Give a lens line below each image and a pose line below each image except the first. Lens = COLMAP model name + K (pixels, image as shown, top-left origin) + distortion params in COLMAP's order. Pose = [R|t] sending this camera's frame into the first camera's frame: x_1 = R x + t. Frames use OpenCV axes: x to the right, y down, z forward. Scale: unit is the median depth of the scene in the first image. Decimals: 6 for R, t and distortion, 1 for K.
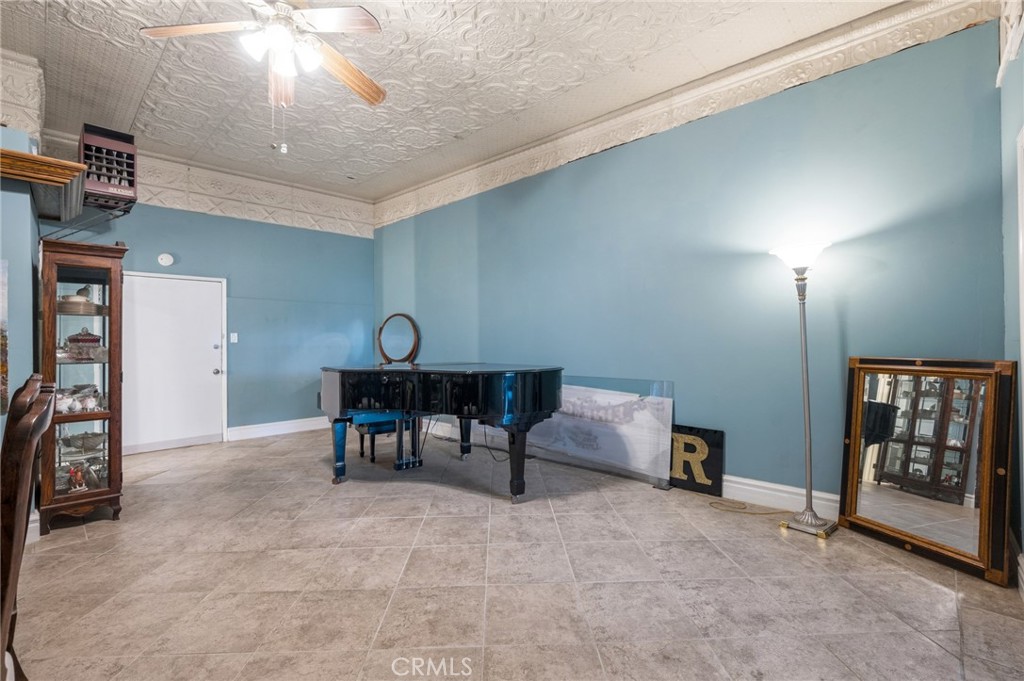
lens RADIAL K [[453.6, 0, 512.6], [0, 453.6, 340.1], [0, 0, 1]] dist [0.000033, -0.000172]
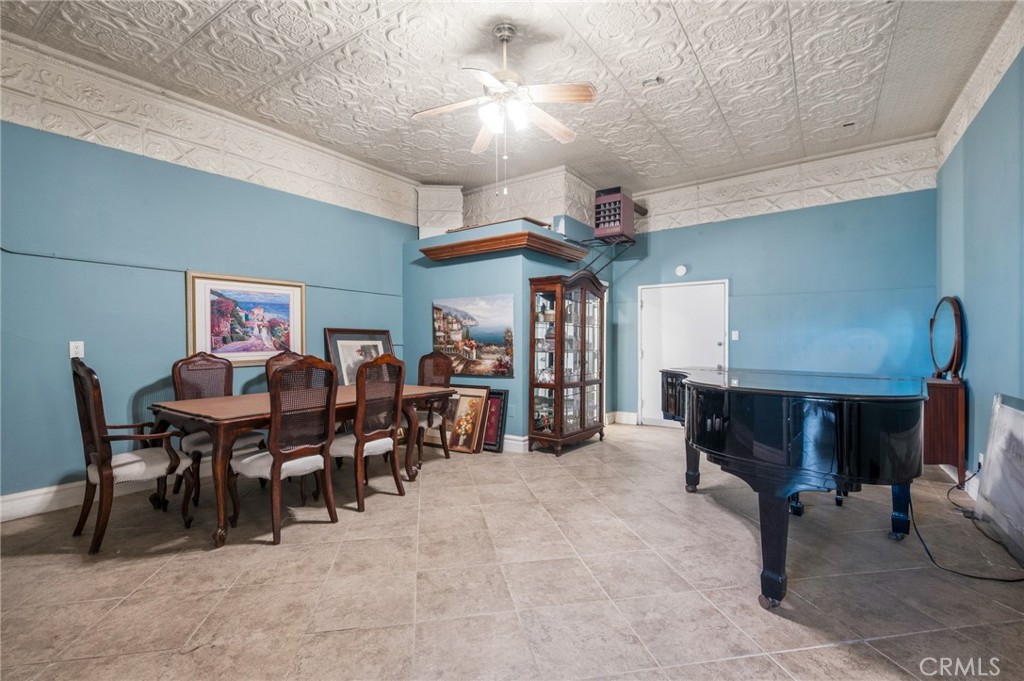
lens RADIAL K [[453.6, 0, 507.8], [0, 453.6, 342.0], [0, 0, 1]] dist [0.000033, -0.000172]
pose [[0.150001, 0.011894, -0.988614, 0.603263], [-0.000066, 0.999928, 0.012020, -0.004501], [0.988686, -0.001738, 0.149991, 0.619293]]
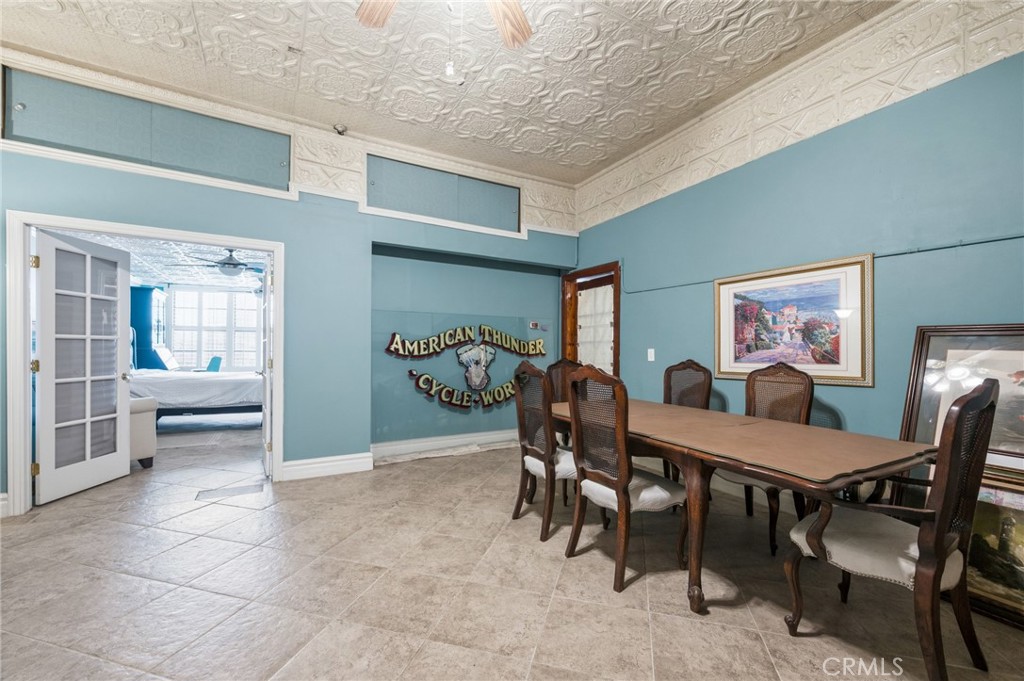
lens RADIAL K [[418.8, 0, 513.6], [0, 418.8, 348.8], [0, 0, 1]] dist [0.002204, 0.000251]
pose [[-0.955825, -0.001302, 0.293934, -0.608408], [-0.001600, 0.999998, -0.000773, 0.009620], [-0.293932, -0.001209, -0.955825, 1.224823]]
